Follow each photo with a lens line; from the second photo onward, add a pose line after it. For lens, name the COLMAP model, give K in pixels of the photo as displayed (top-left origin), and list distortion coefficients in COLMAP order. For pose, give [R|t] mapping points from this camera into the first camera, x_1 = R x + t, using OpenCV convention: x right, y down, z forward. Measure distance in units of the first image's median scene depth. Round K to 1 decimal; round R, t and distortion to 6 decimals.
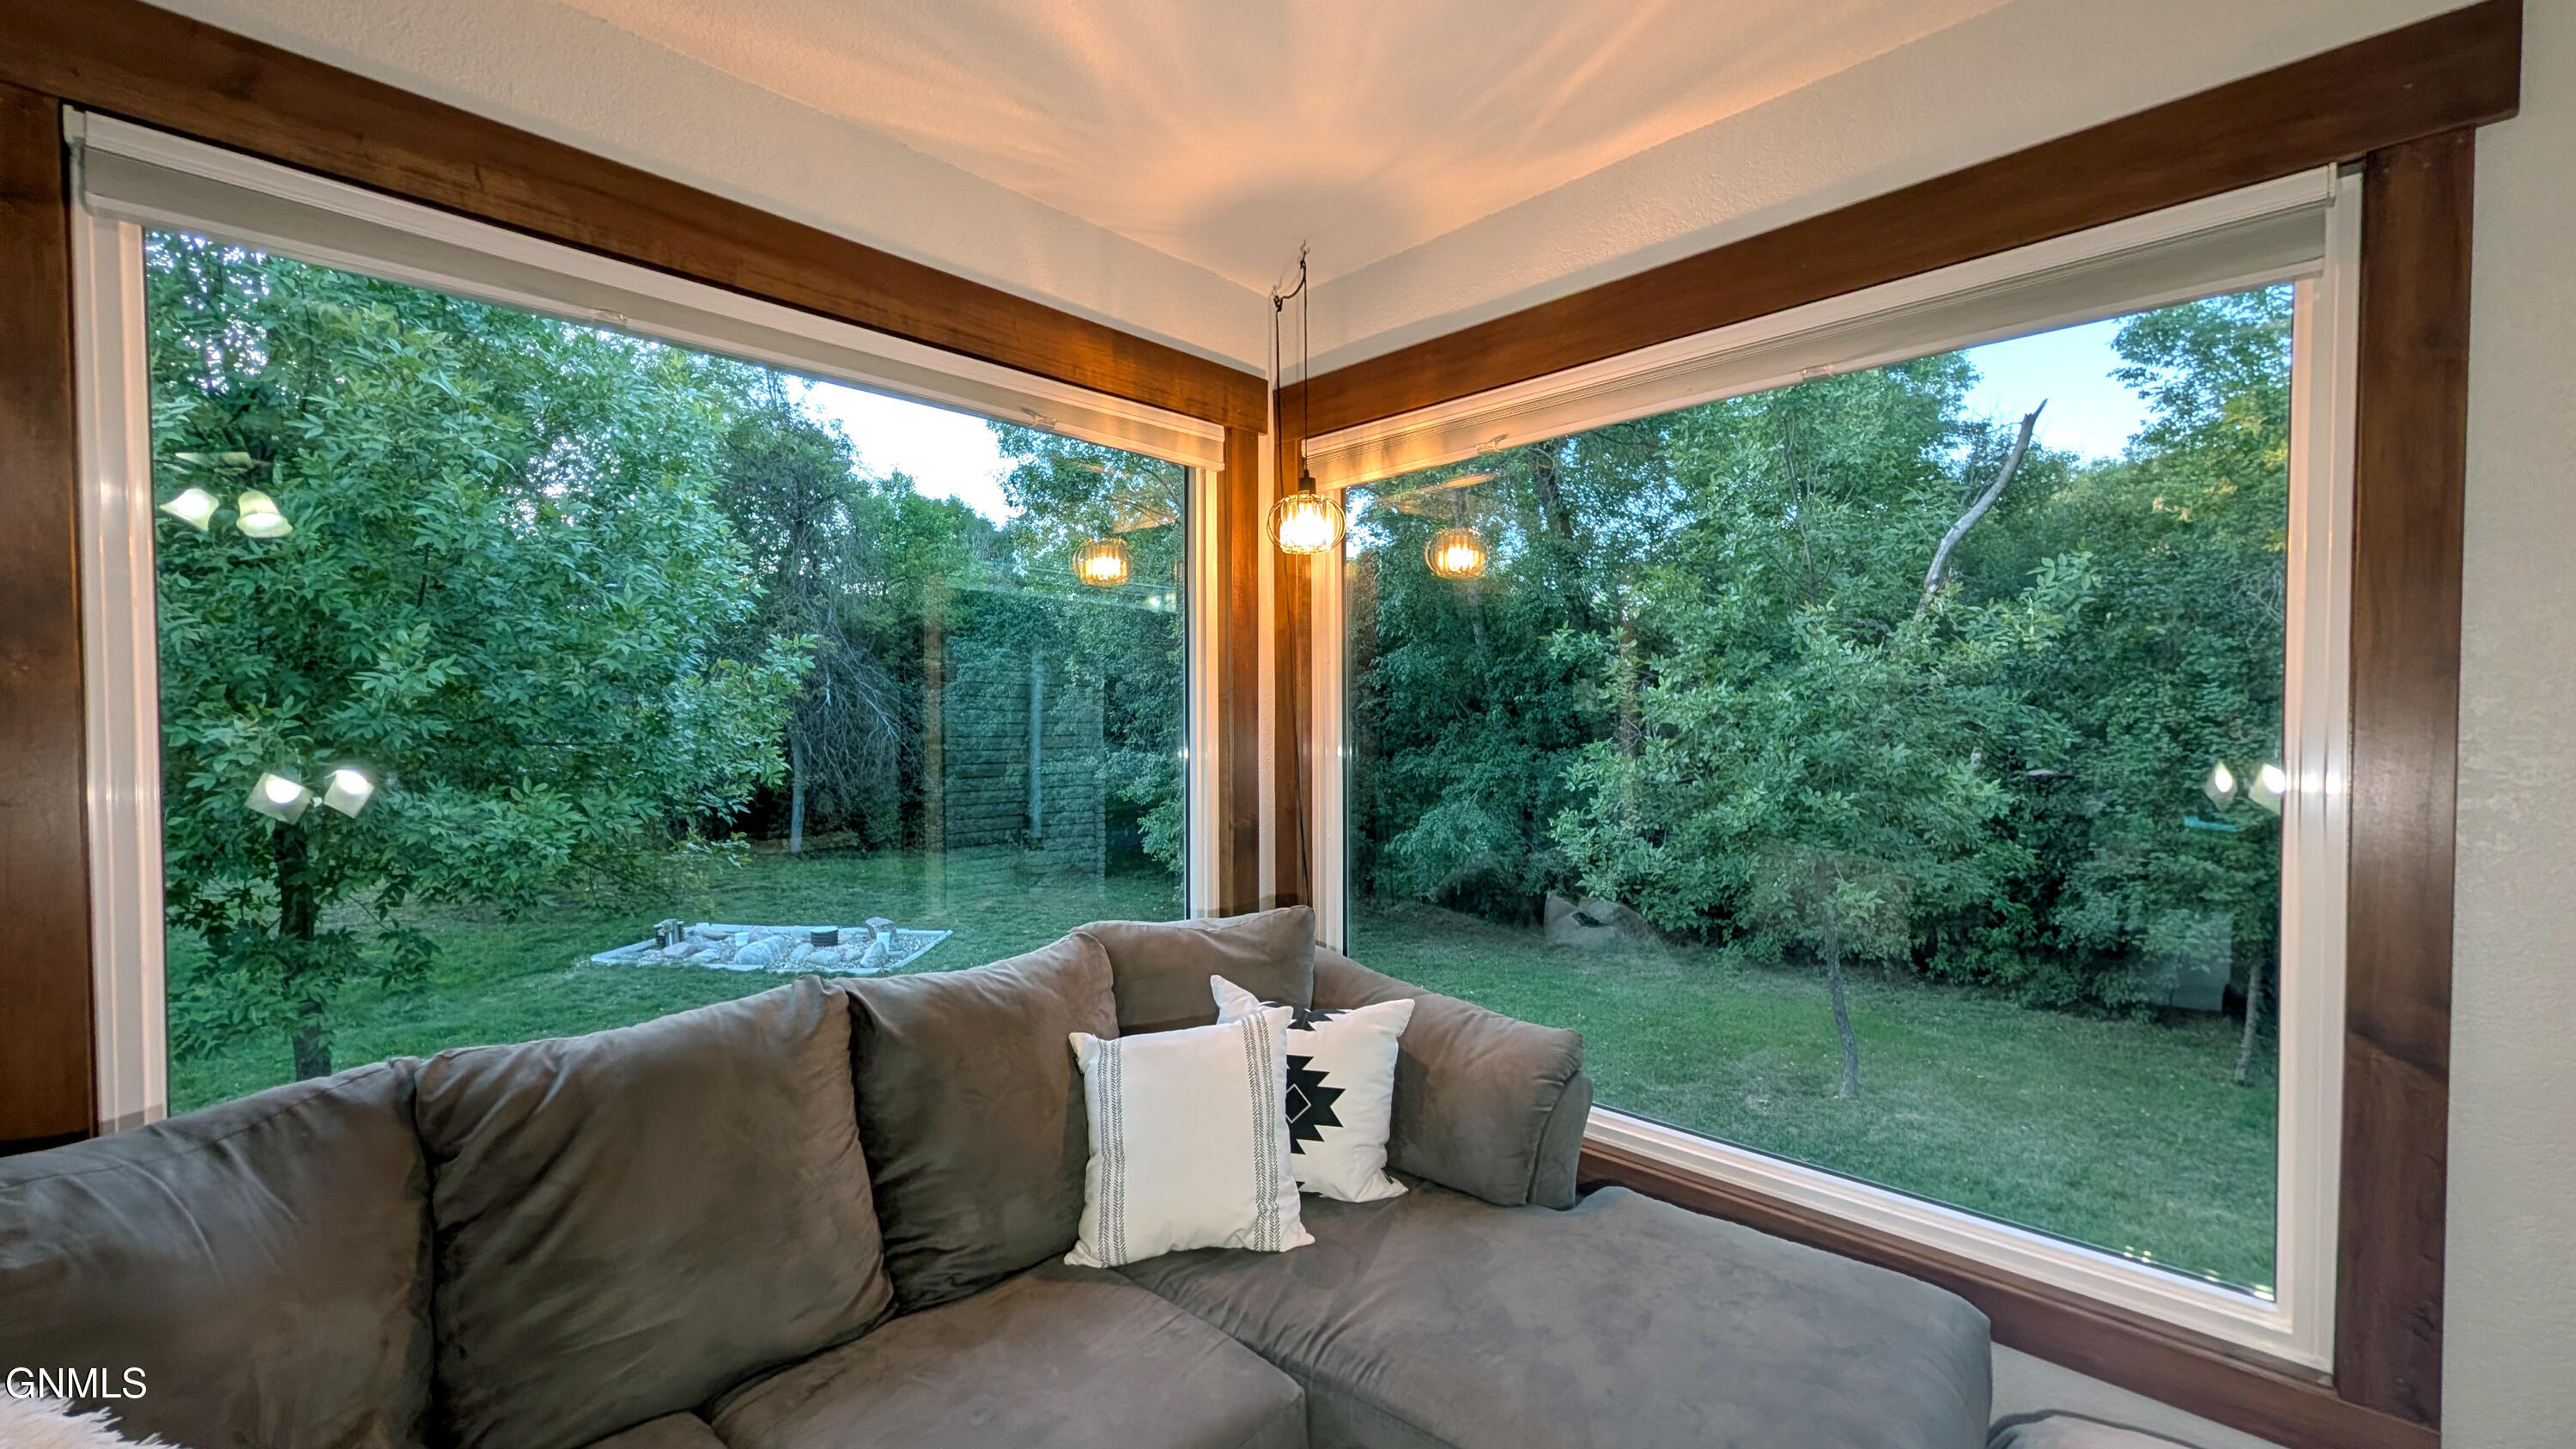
lens RADIAL K [[998.4, 0, 1286.9], [0, 998.4, 736.2], [0, 0, 1]] dist [-0.000308, -0.000036]
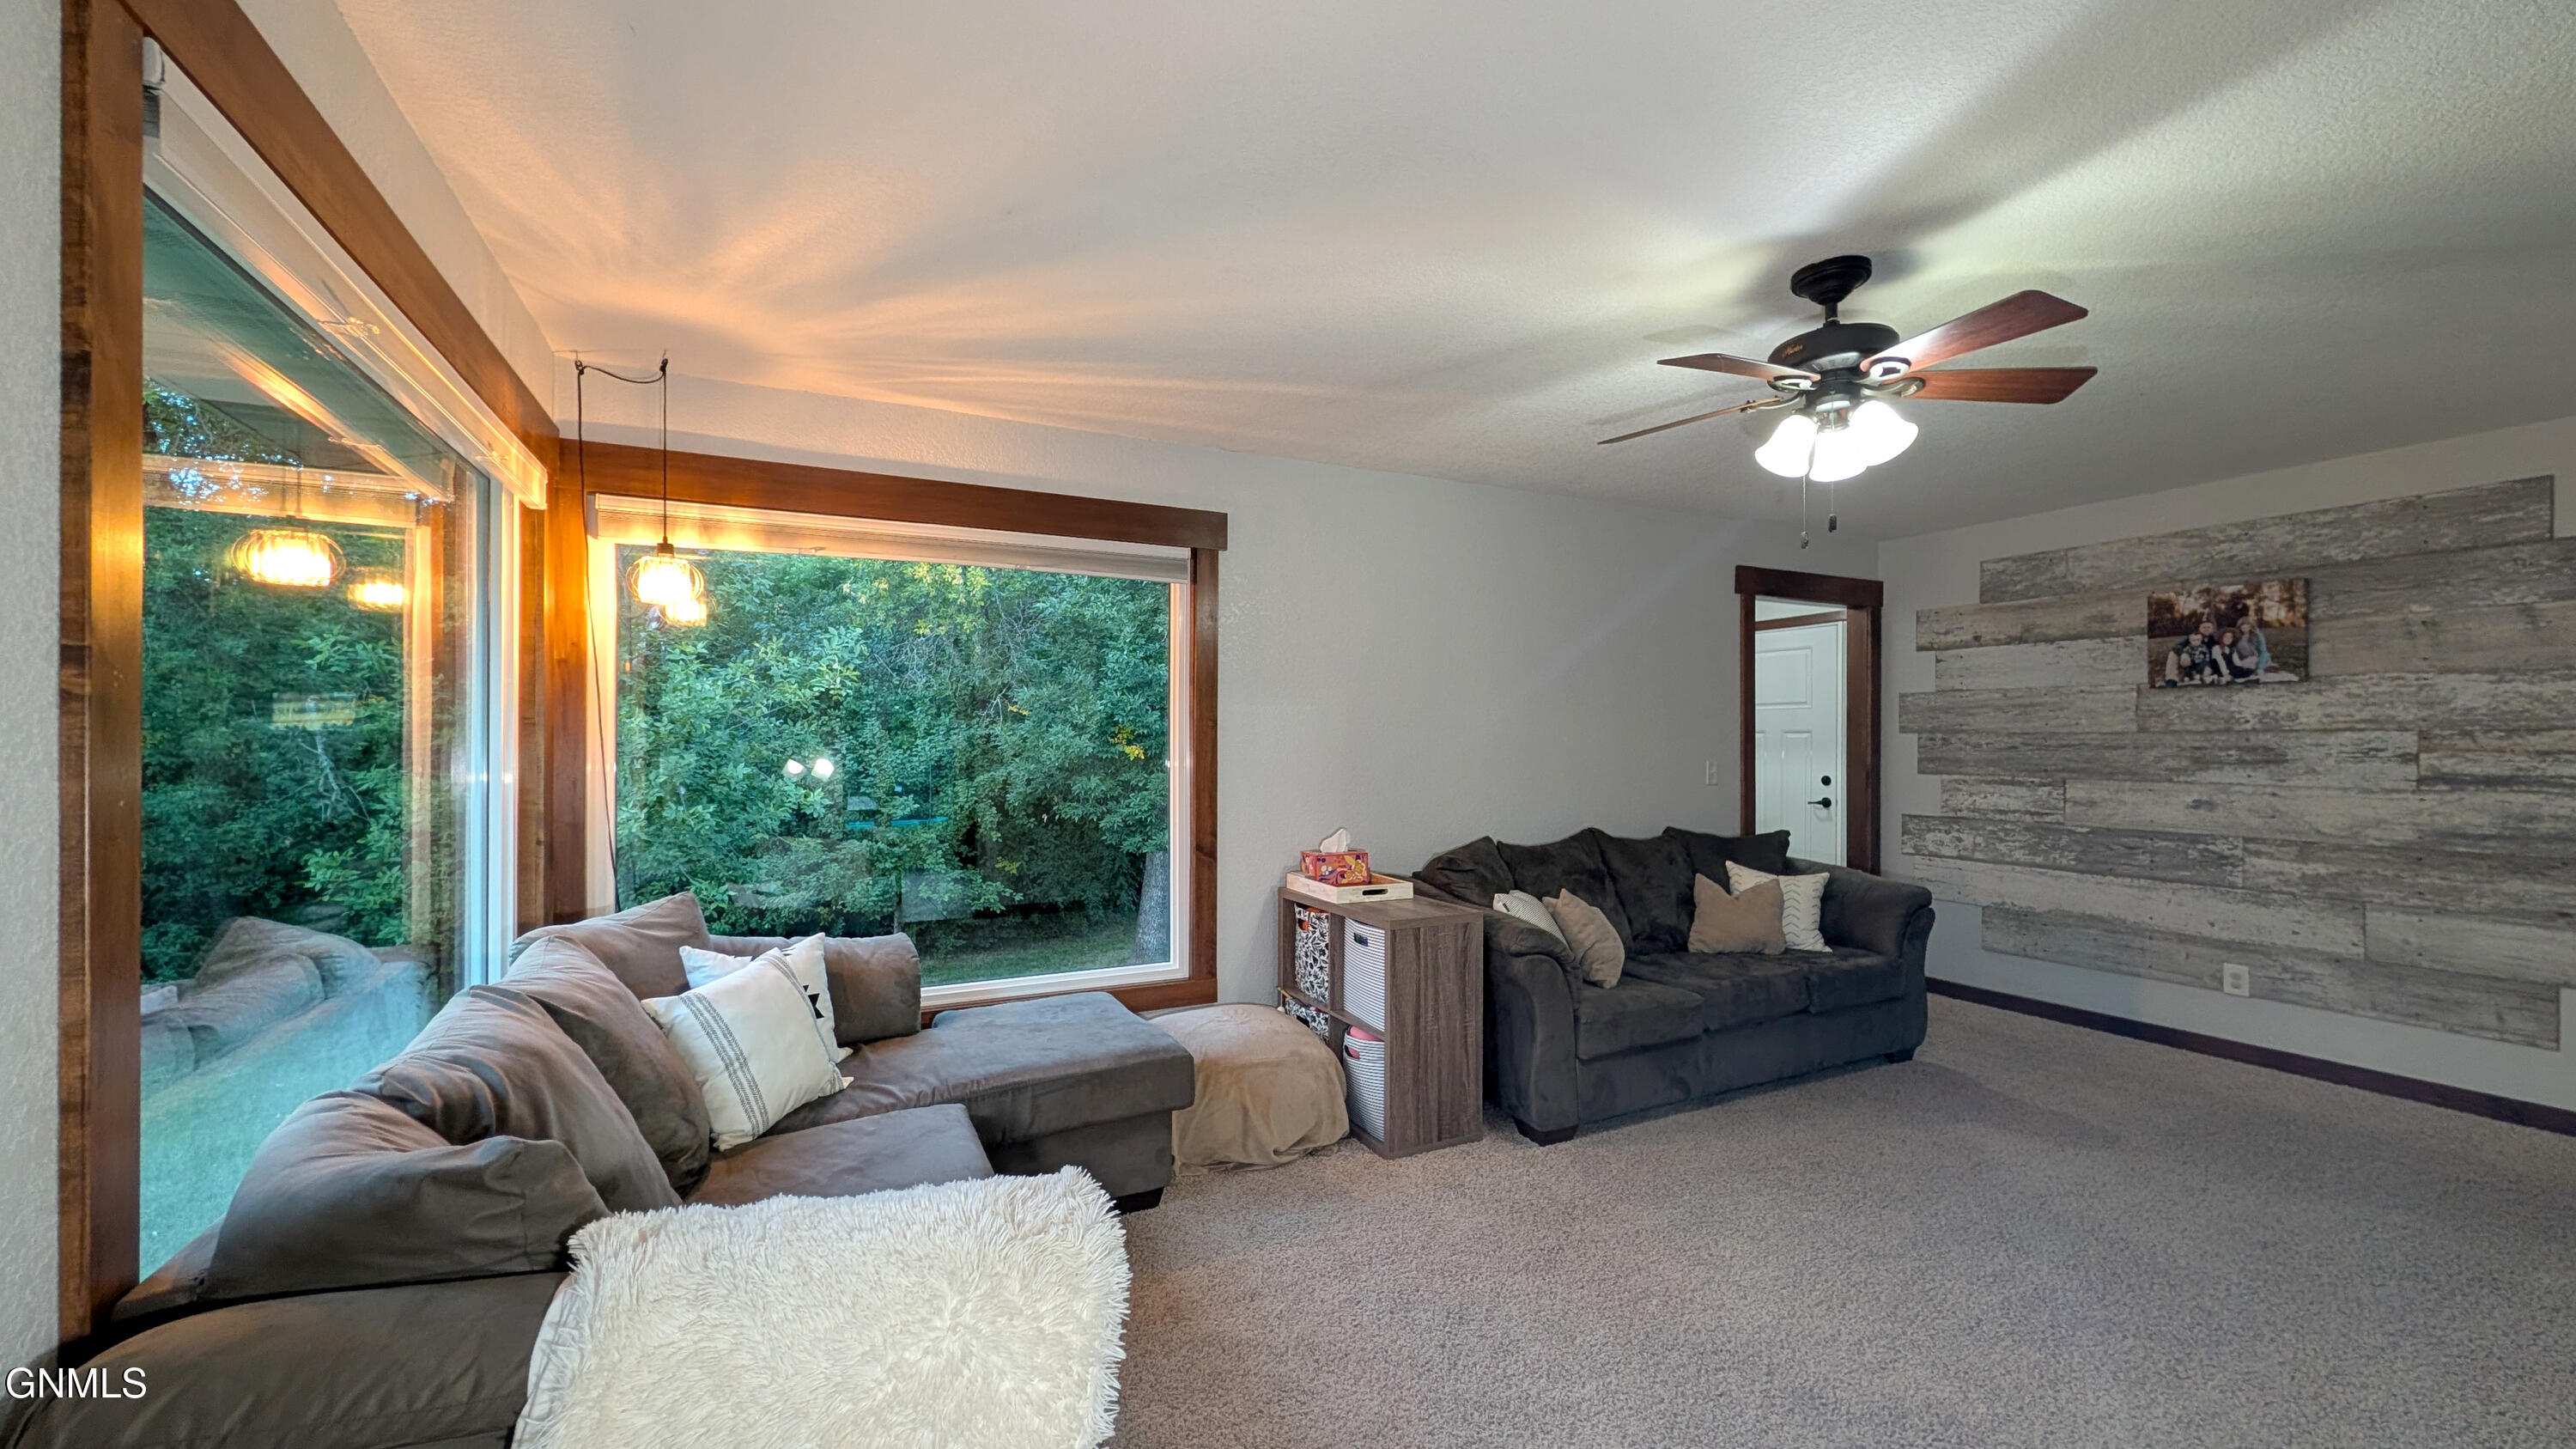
lens RADIAL K [[998.4, 0, 1286.9], [0, 998.4, 736.2], [0, 0, 1]] dist [-0.000308, -0.000036]
pose [[0.332807, 0.004264, 0.942985, -0.880577], [0.019517, 0.999744, -0.011408, 0.005271], [-0.942793, 0.022201, 0.332639, -0.115692]]
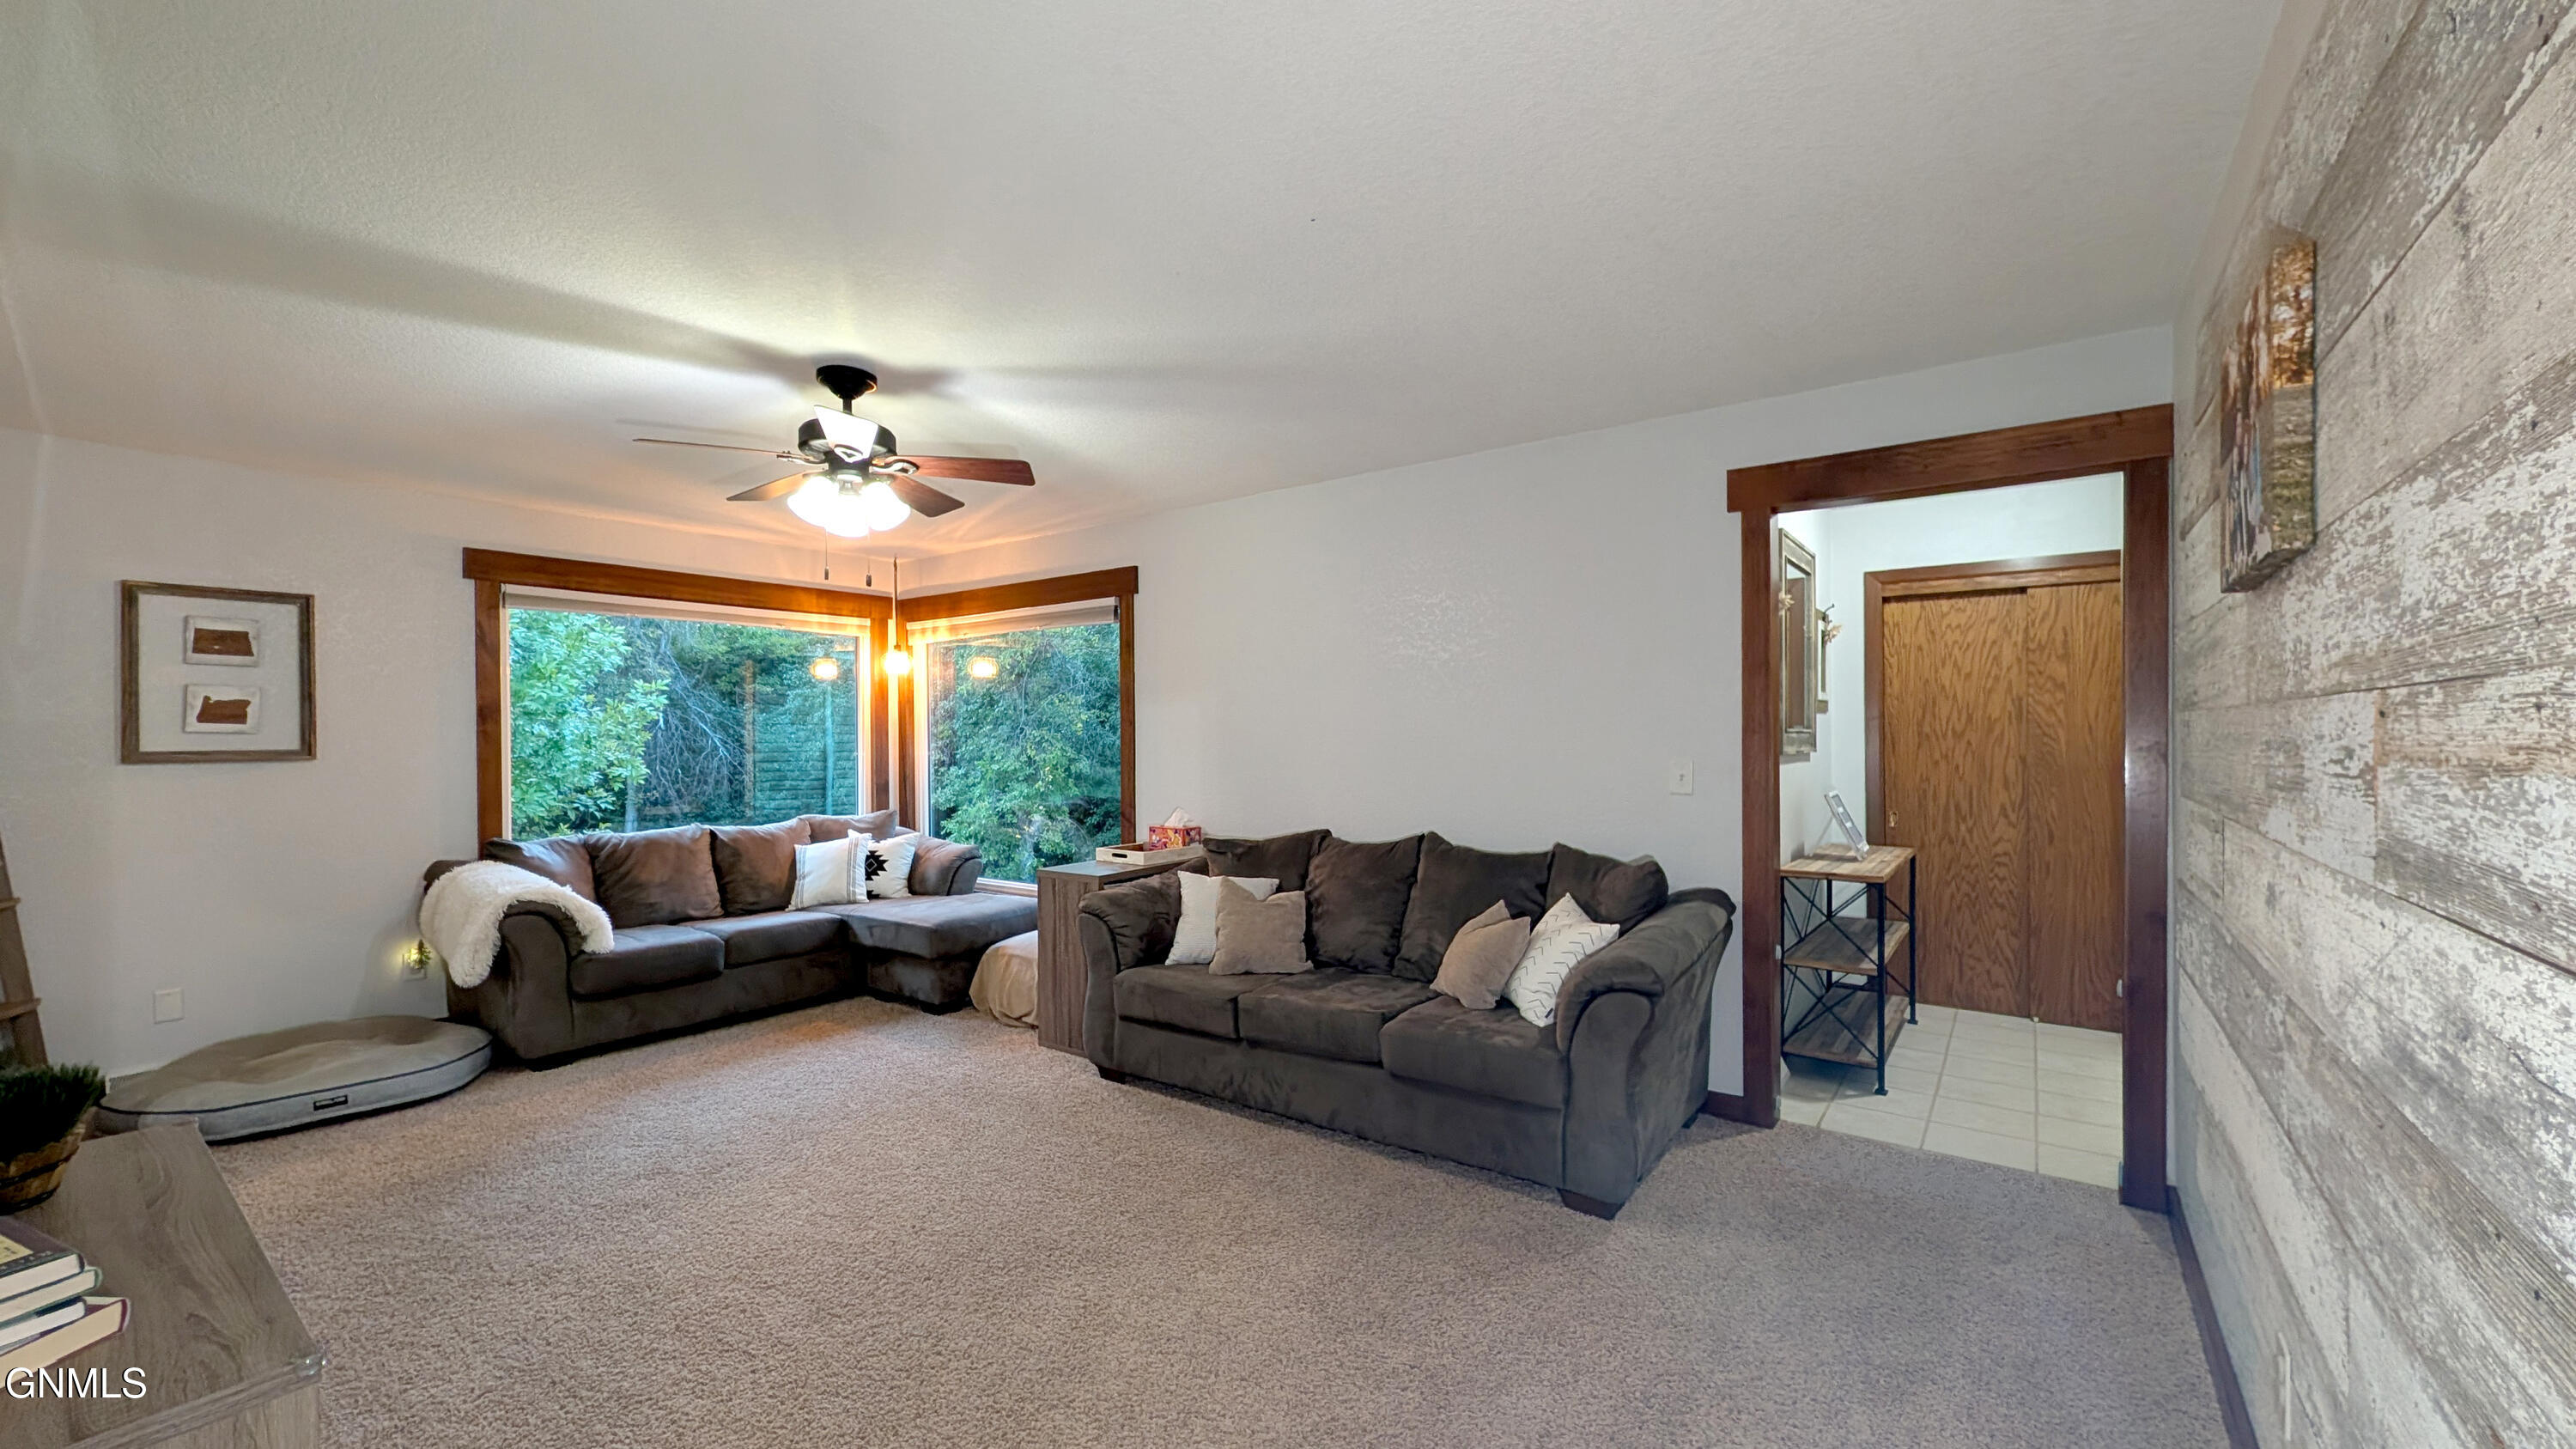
lens RADIAL K [[998.4, 0, 1286.9], [0, 998.4, 736.2], [0, 0, 1]] dist [-0.000308, -0.000036]
pose [[0.990620, -0.003872, 0.136587, 0.670417], [0.006667, 0.999778, -0.020008, 0.038266], [-0.136479, 0.020731, 0.990426, -1.706848]]
